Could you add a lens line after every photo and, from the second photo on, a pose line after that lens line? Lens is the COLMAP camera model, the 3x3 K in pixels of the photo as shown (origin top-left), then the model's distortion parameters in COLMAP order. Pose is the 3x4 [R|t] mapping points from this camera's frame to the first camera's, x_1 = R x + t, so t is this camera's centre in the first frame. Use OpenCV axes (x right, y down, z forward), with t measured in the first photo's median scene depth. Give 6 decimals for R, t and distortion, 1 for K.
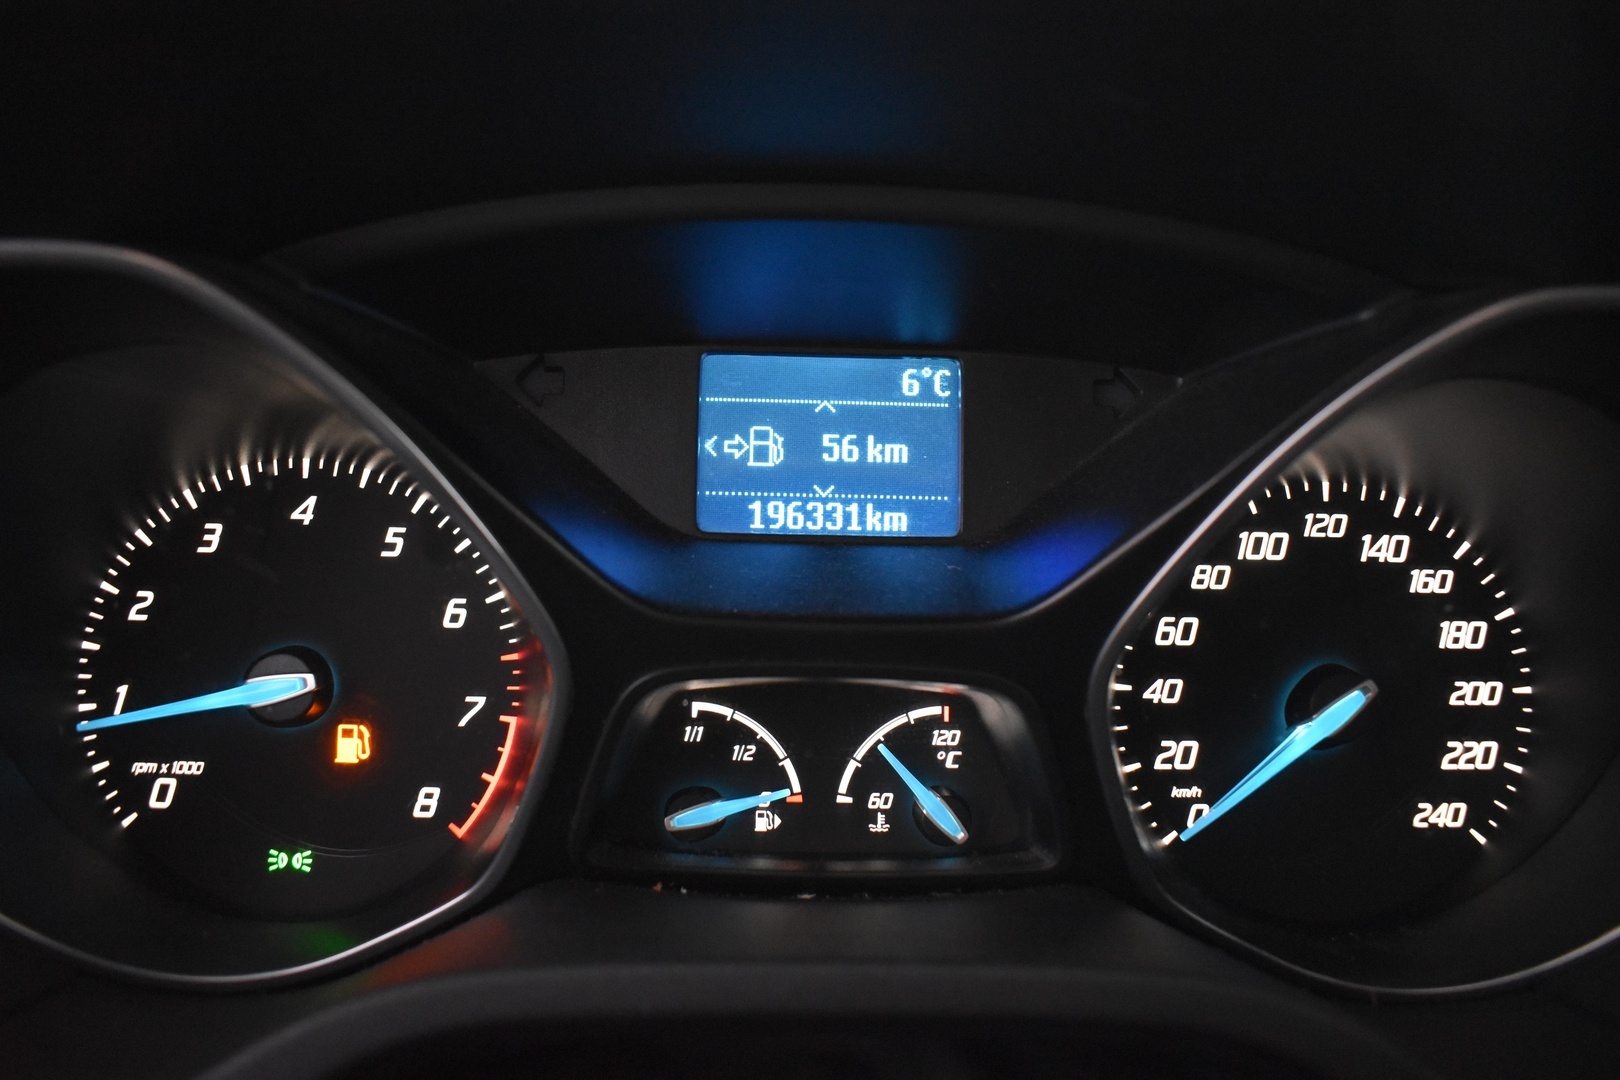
lens RADIAL K [[1237.3, 0, 810.0], [0, 1237.3, 540.0], [0, 0, 1]] dist [-0.094948, 0.005085]
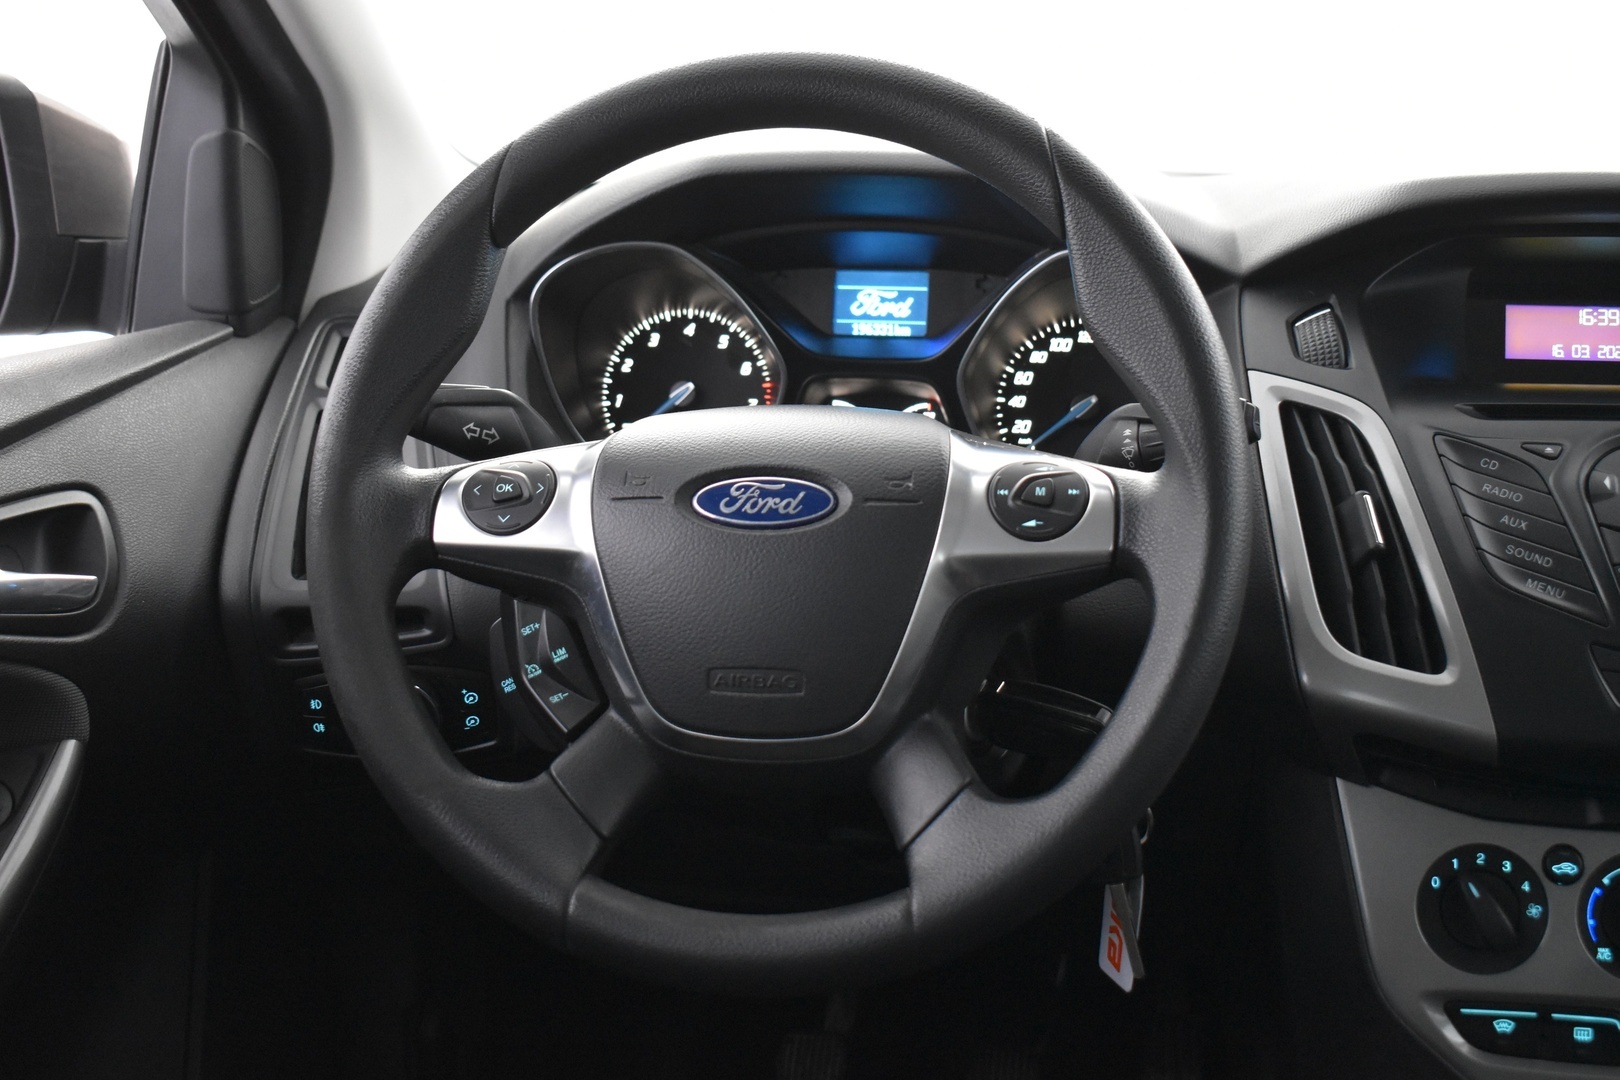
lens RADIAL K [[2009.6, 0, 810.0], [0, 2009.6, 540.0], [0, 0, 1]] dist [-0.074943, 0.033065]
pose [[0.981407, 0.018710, -0.191024, 0.682217], [-0.018887, 0.999821, 0.000896, 0.424197], [0.191007, 0.002728, 0.981585, -3.232890]]
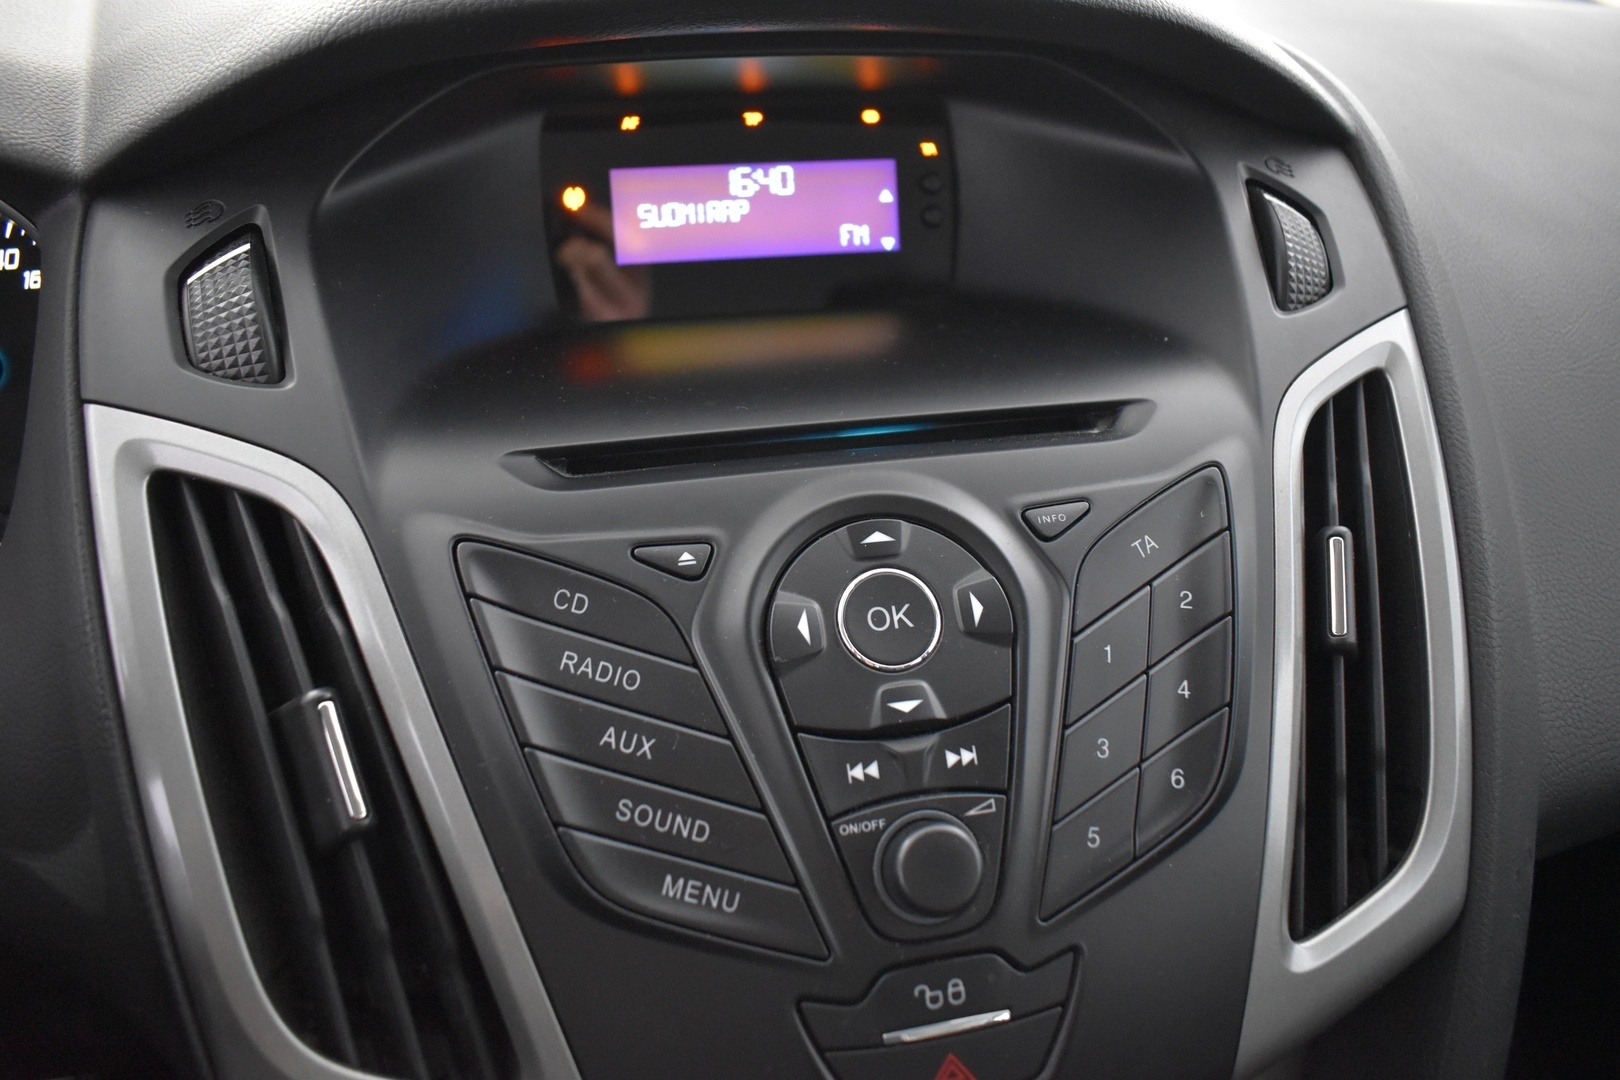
lens RADIAL K [[1237.3, 0, 810.0], [0, 1237.3, 540.0], [0, 0, 1]] dist [-0.094948, 0.005085]
pose [[0.974929, -0.110058, 0.193391, 1.164233], [0.044160, 0.947526, 0.316613, -0.081458], [-0.218089, -0.300135, 0.928631, -0.674973]]
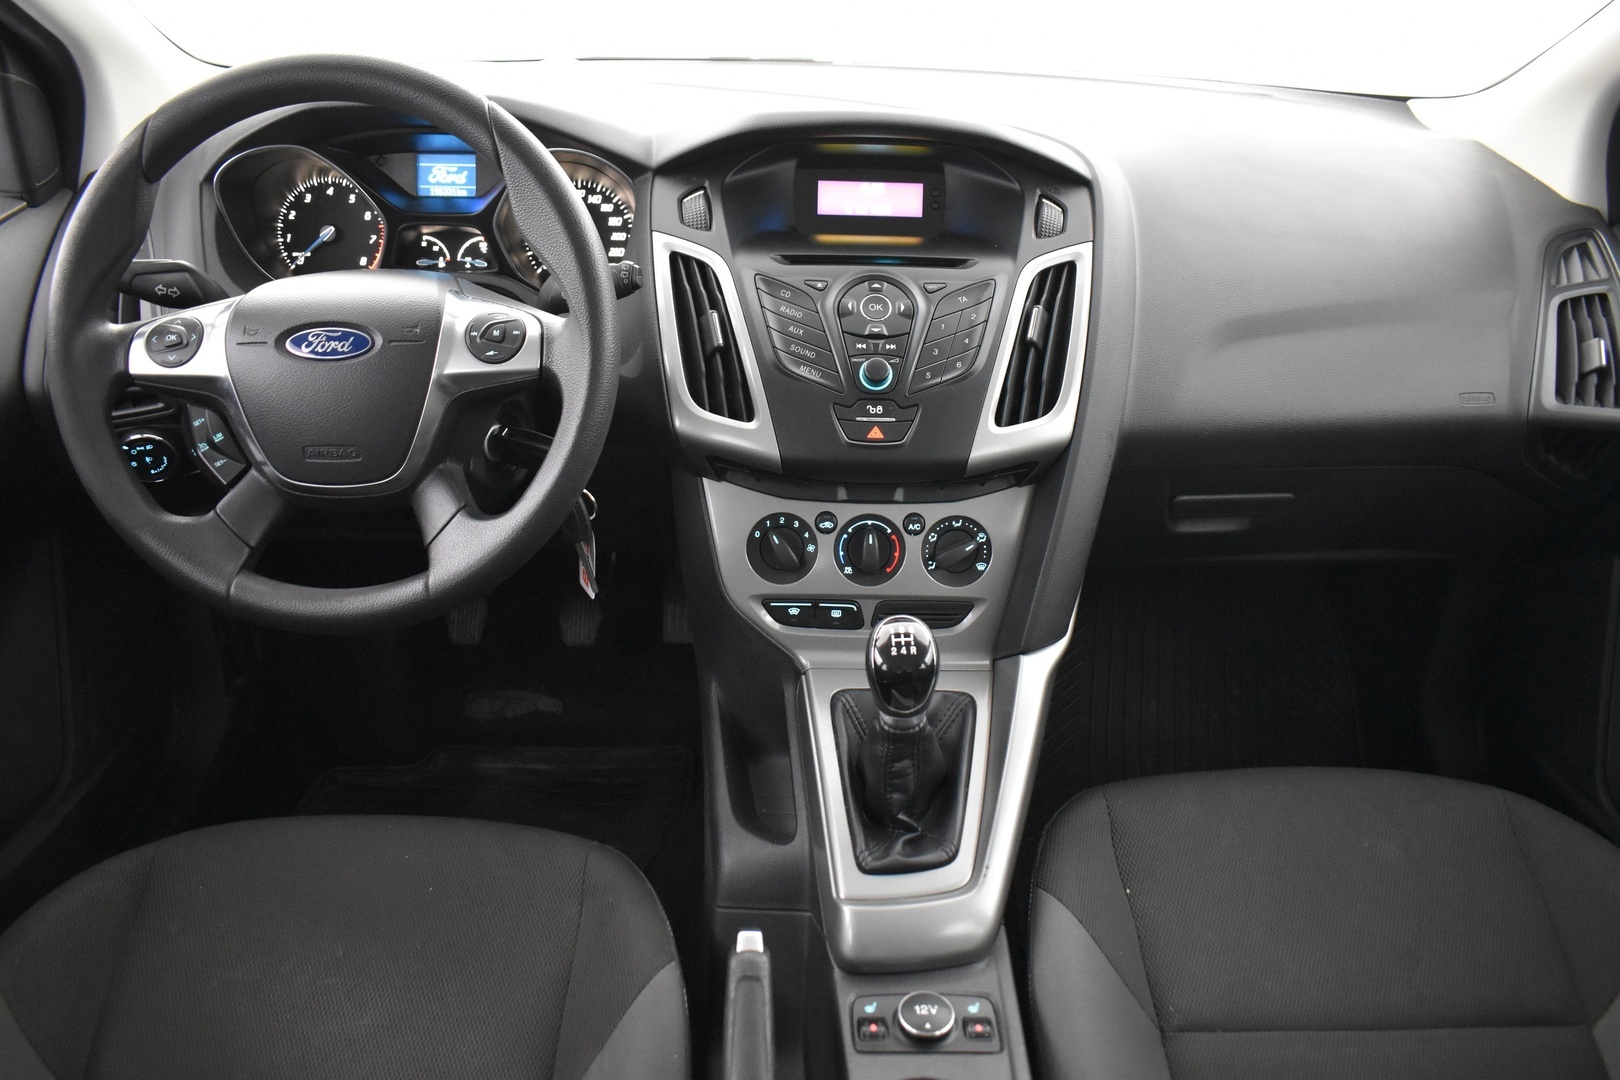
lens RADIAL K [[1237.3, 0, 810.0], [0, 1237.3, 540.0], [0, 0, 1]] dist [-0.094948, 0.005085]
pose [[0.999955, 0.009059, 0.002957, 1.229551], [-0.009514, 0.966437, 0.256726, 0.051412], [-0.000532, -0.256743, 0.966480, -3.318940]]
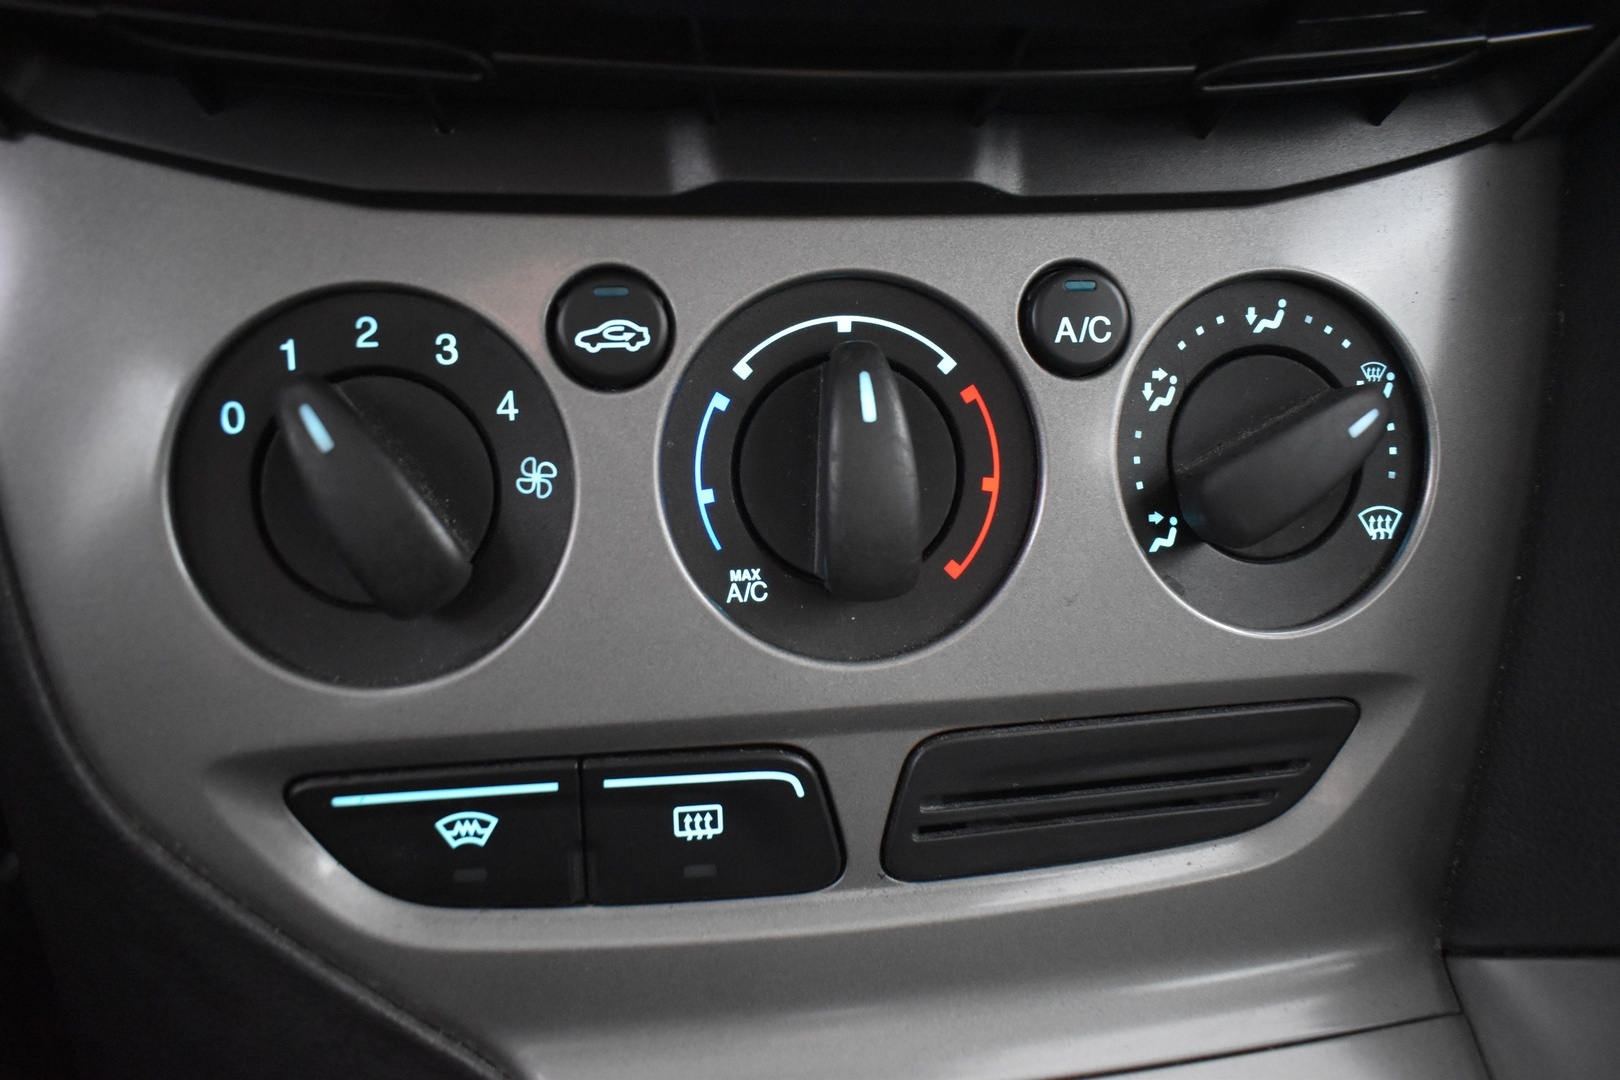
lens RADIAL K [[1237.3, 0, 810.0], [0, 1237.3, 540.0], [0, 0, 1]] dist [-0.094948, 0.005085]
pose [[0.985455, -0.052678, 0.161567, 1.279868], [0.019019, 0.978957, 0.203178, 0.919139], [-0.168870, -0.197150, 0.965720, -0.447544]]
